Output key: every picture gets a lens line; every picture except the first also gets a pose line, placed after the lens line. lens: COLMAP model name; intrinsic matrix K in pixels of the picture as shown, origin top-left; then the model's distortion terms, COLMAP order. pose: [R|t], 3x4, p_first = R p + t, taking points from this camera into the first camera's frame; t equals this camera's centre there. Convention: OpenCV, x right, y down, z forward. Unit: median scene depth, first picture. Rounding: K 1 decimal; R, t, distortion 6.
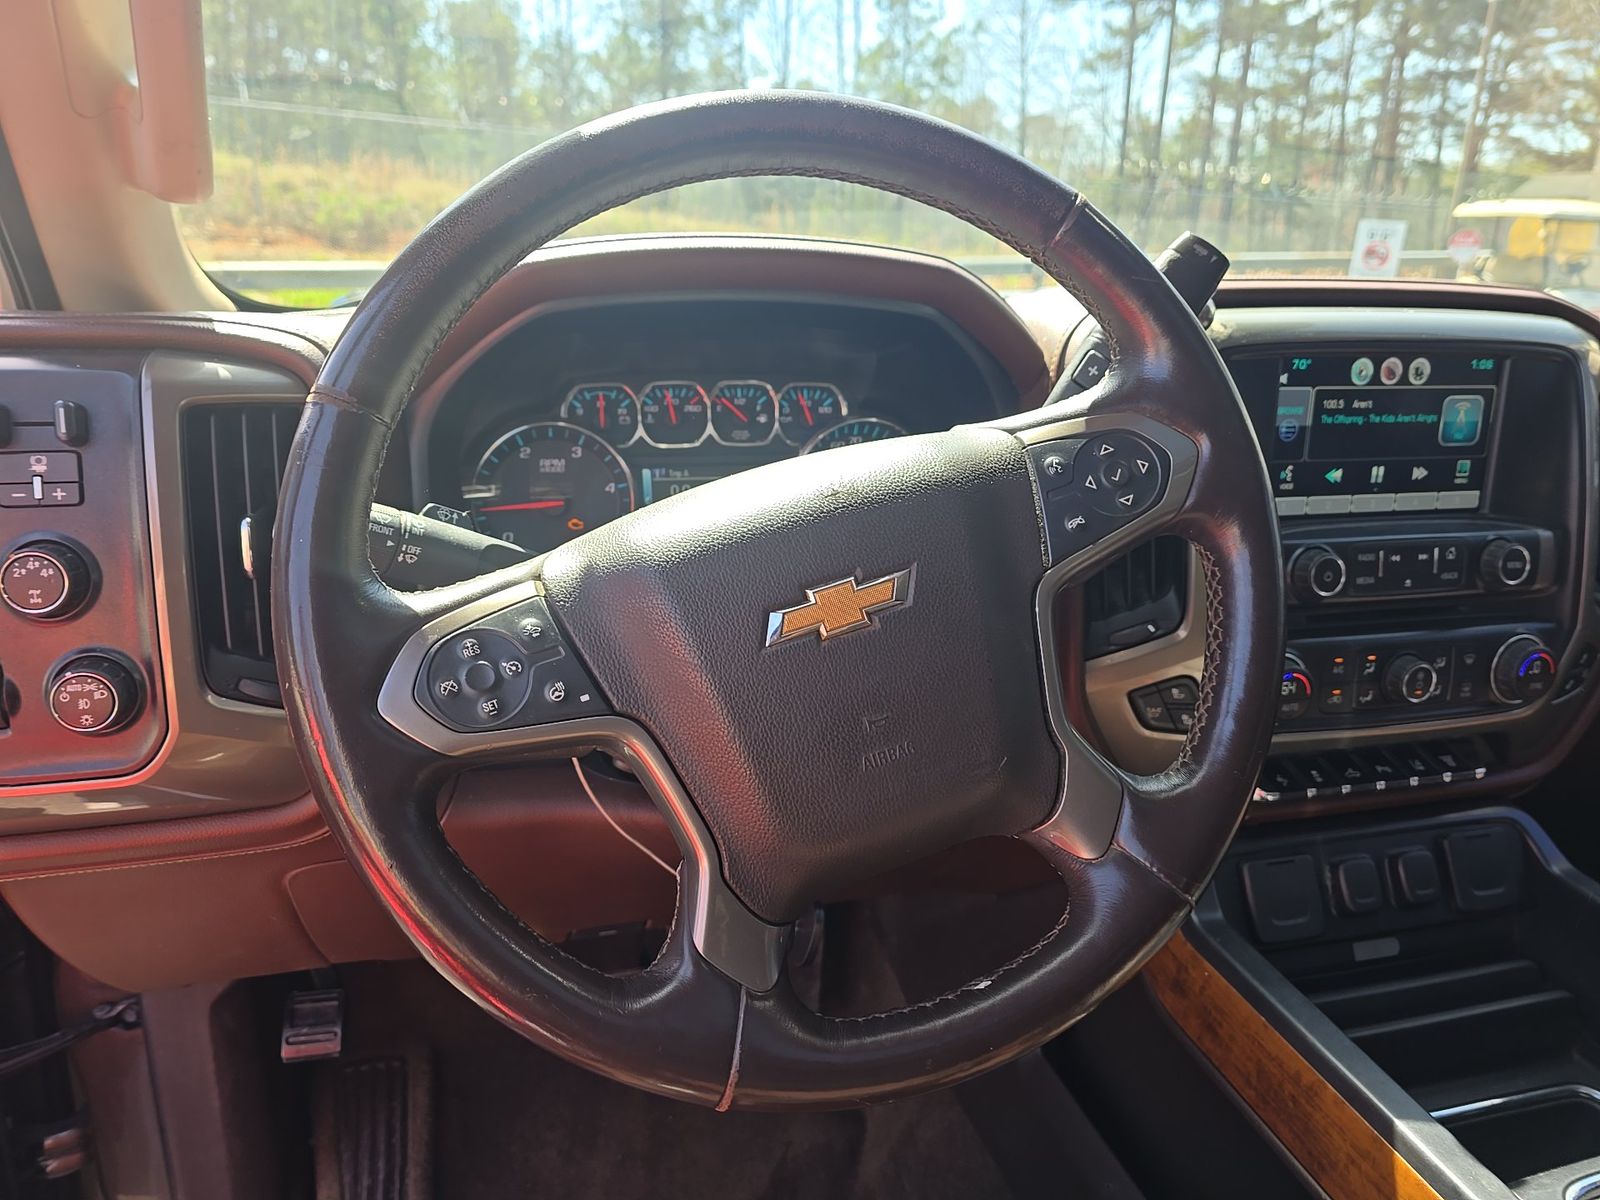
lens RADIAL K [[1046.1, 0, 800.0], [0, 1046.1, 600.0], [0, 0, 1]] dist [0.044196, -0.060213]
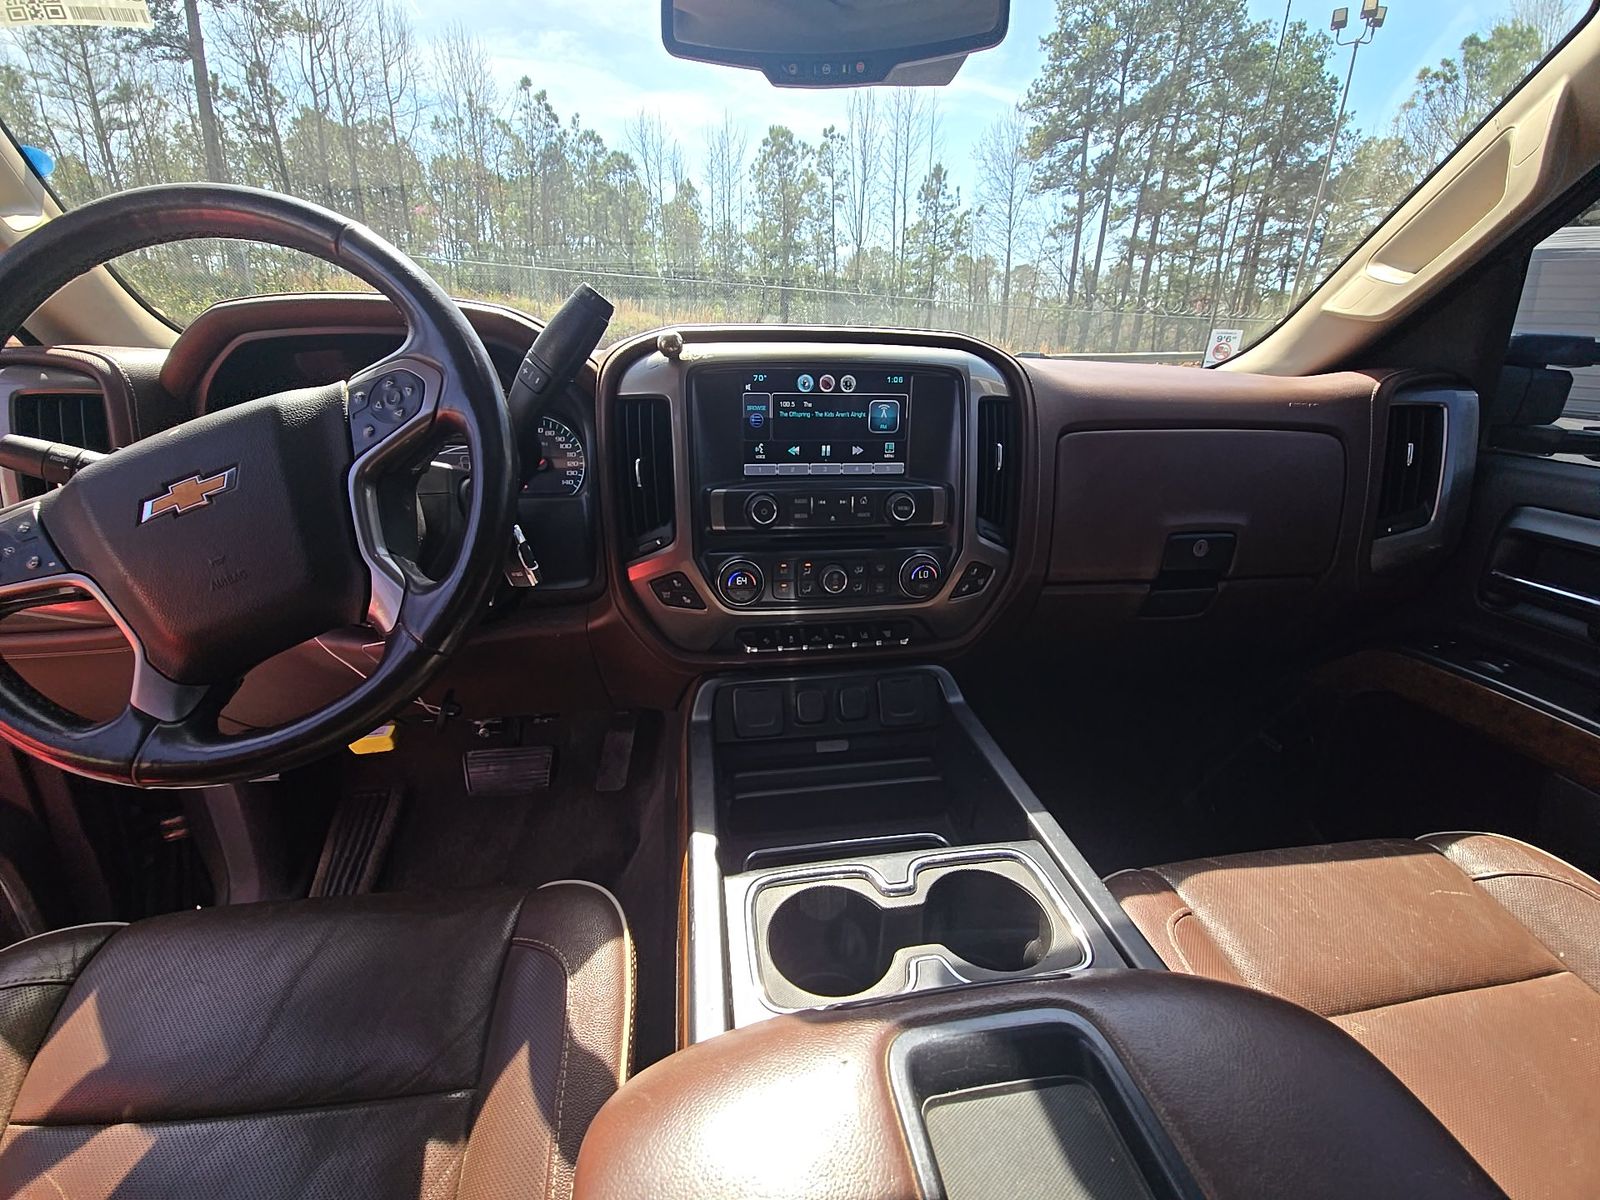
lens RADIAL K [[625.6, 0, 800.0], [0, 625.6, 600.0], [0, 0, 1]] dist [-0.004069, -0.000152]
pose [[0.995154, 0.028029, -0.094252, 0.600695], [-0.022787, 0.998158, 0.056235, 0.053164], [0.095654, -0.053814, 0.993959, 0.048583]]
